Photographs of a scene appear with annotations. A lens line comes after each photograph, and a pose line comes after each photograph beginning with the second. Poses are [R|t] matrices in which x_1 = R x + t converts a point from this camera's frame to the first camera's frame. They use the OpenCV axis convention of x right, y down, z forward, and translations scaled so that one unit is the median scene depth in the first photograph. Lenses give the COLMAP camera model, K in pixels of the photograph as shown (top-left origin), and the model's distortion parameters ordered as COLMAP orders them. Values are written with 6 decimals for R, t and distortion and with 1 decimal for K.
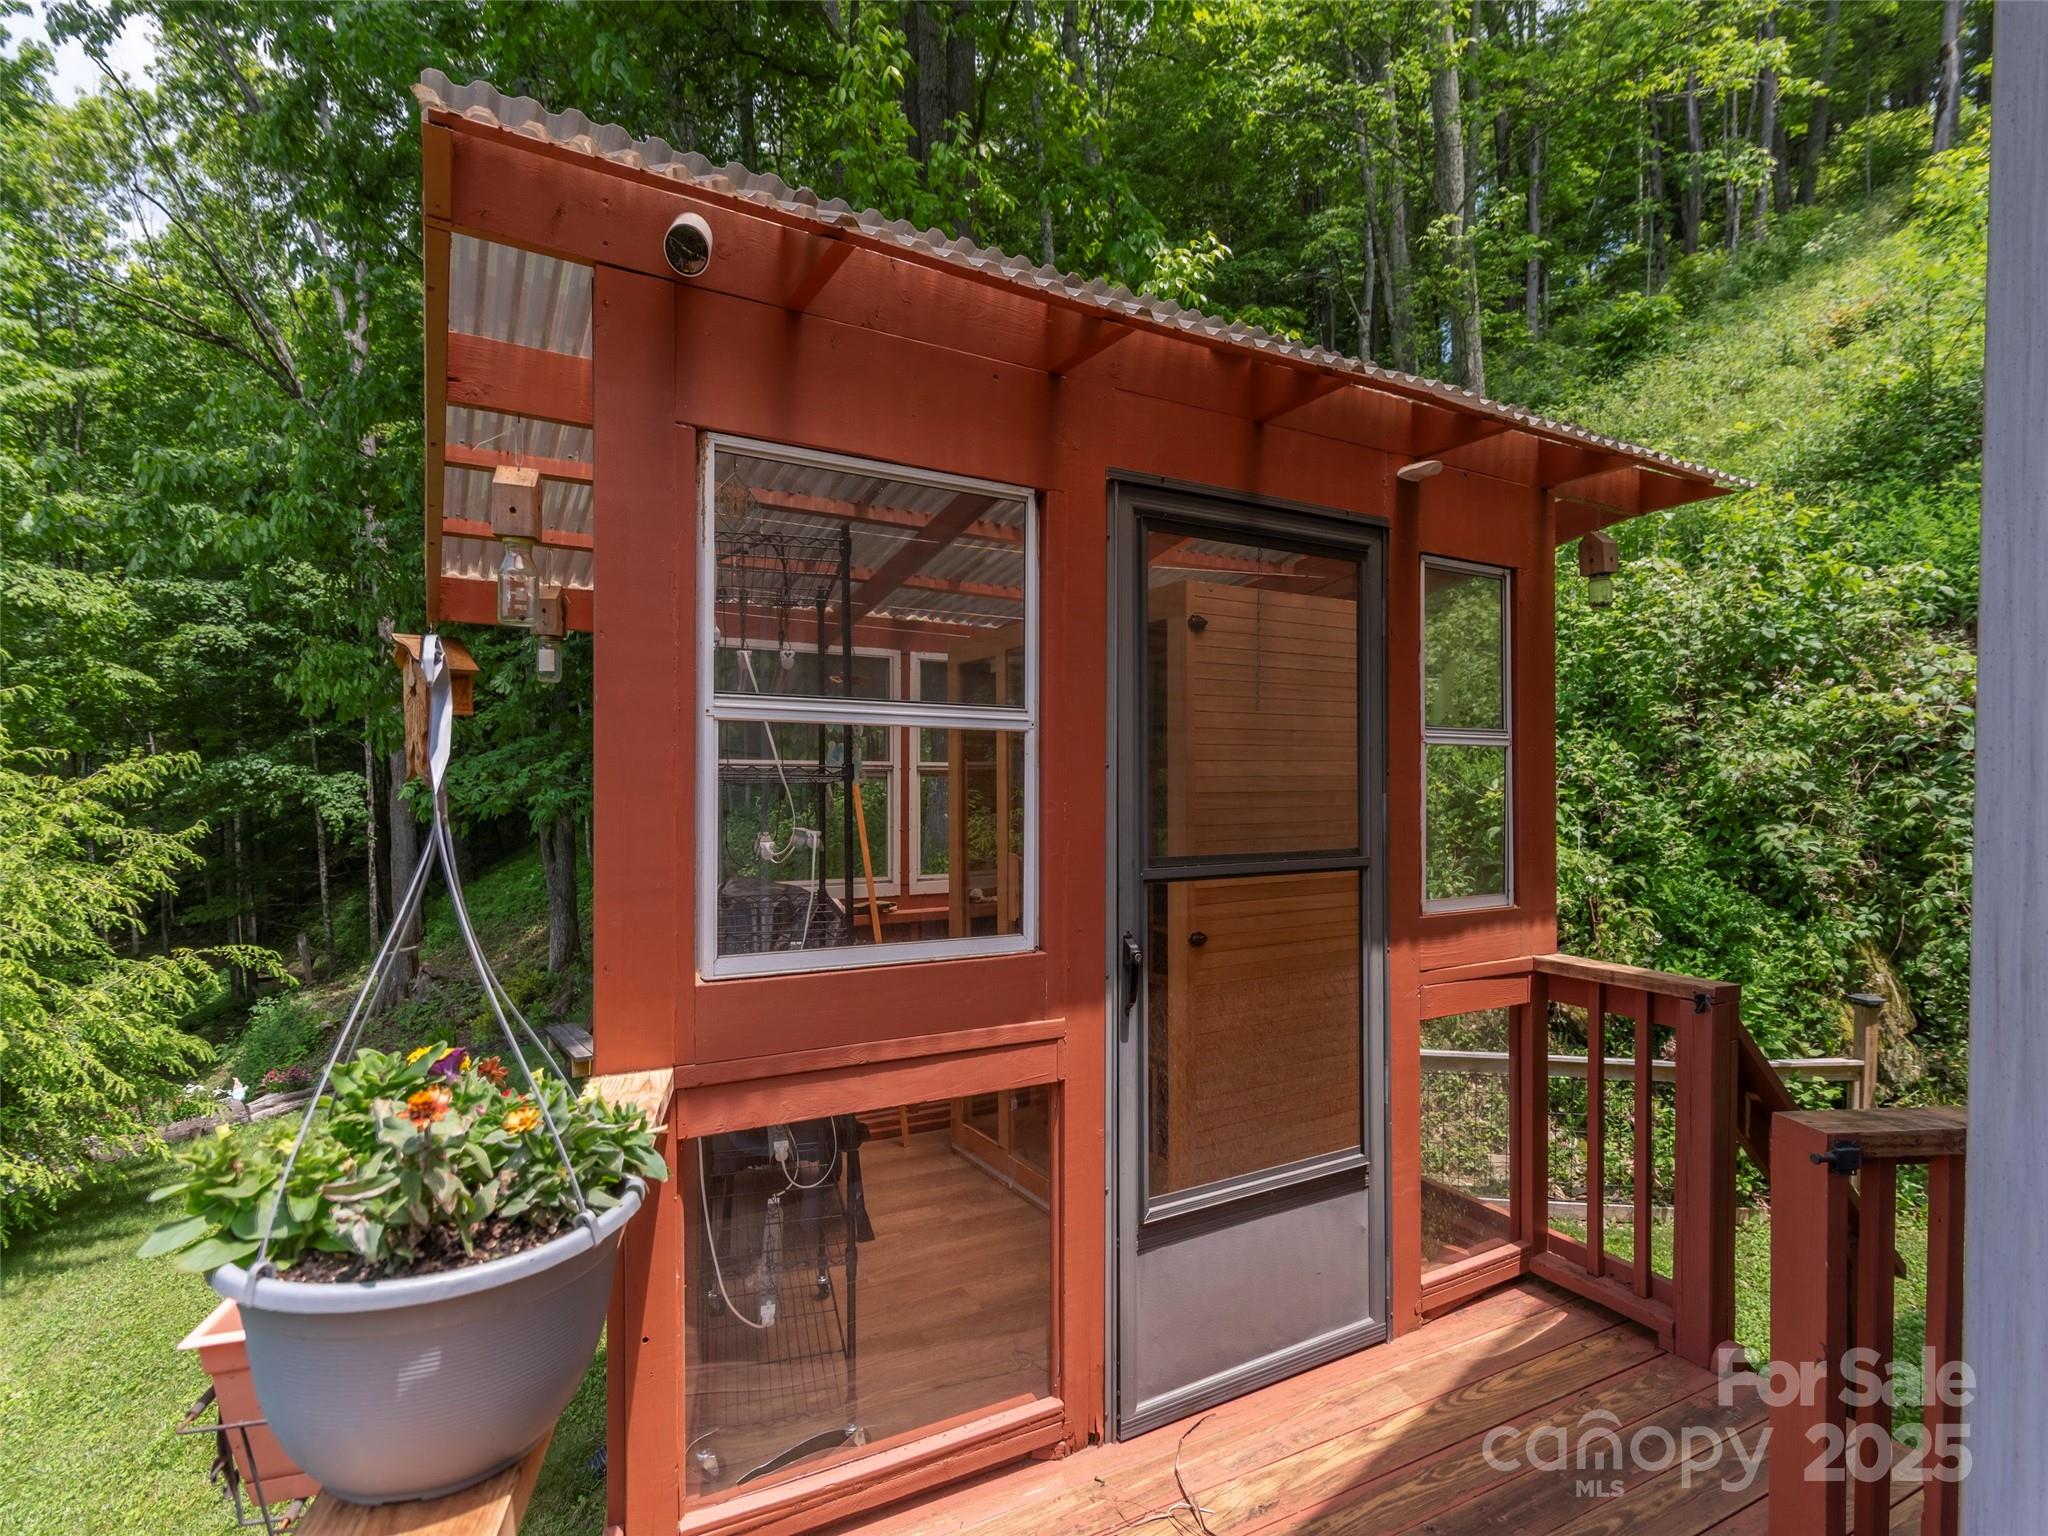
lens RADIAL K [[1024.3, 0, 1012.9], [0, 1024.3, 760.9], [0, 0, 1]] dist [-0.001270, -0.001015]
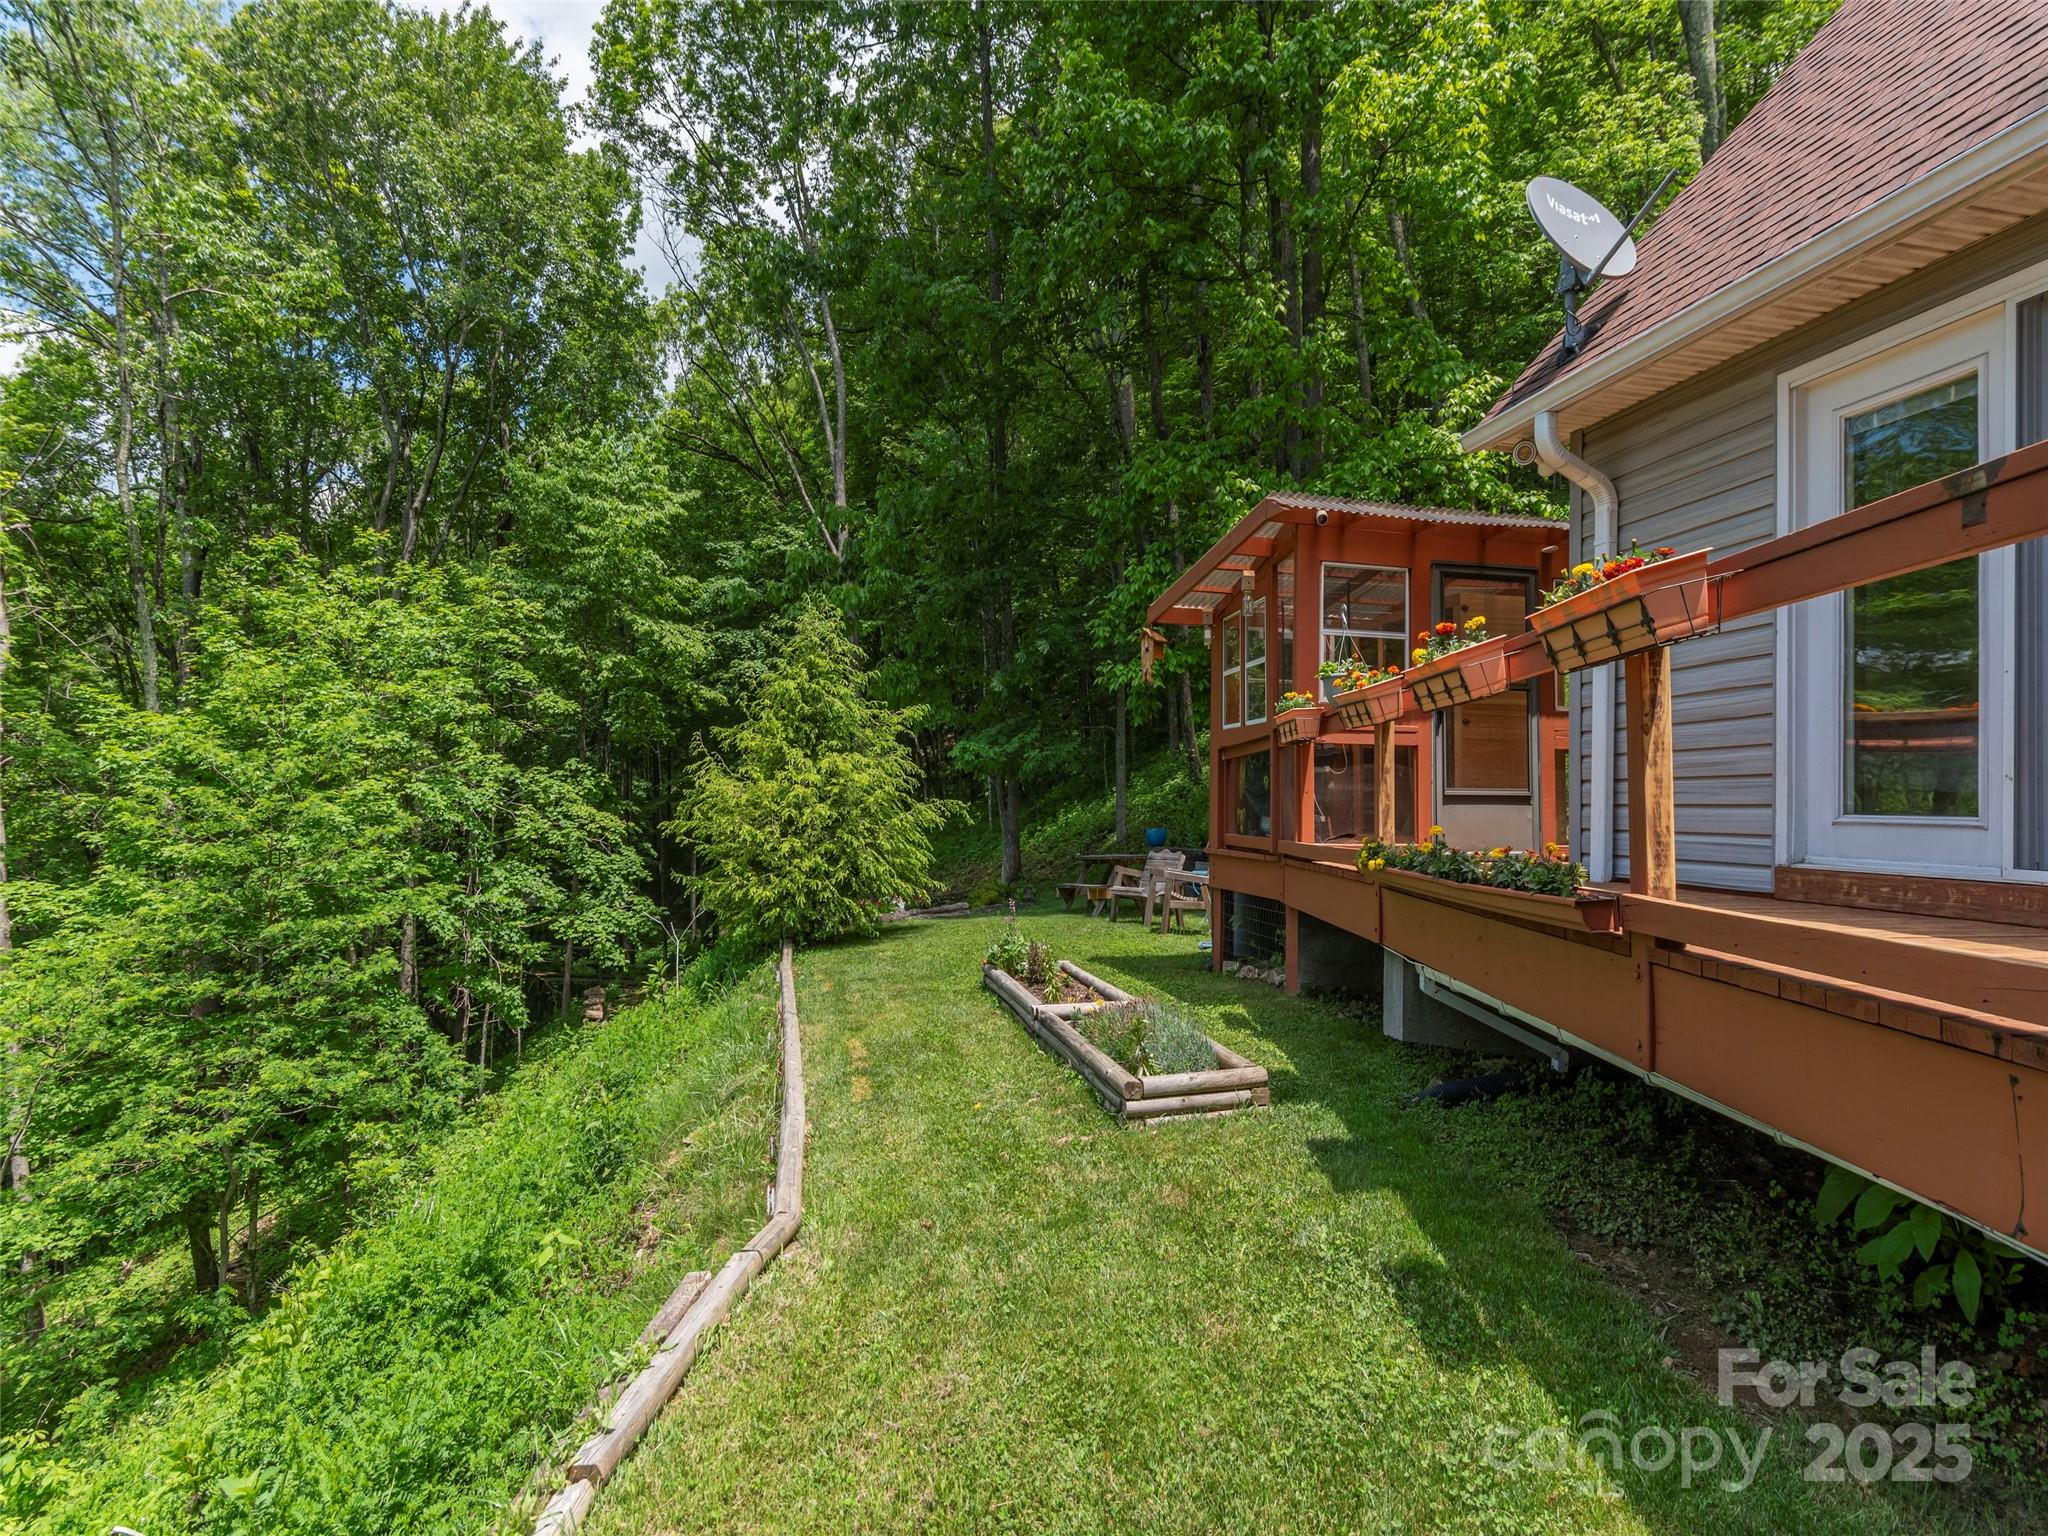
lens RADIAL K [[966.6, 0, 1021.0], [0, 966.6, 795.9], [0, 0, 1]] dist [0.001063, 0.000009]
pose [[0.959508, -0.008197, -0.281561, -0.283763], [0.015287, 0.999619, 0.022993, 0.360122], [0.281266, -0.026367, 0.959268, -2.209449]]
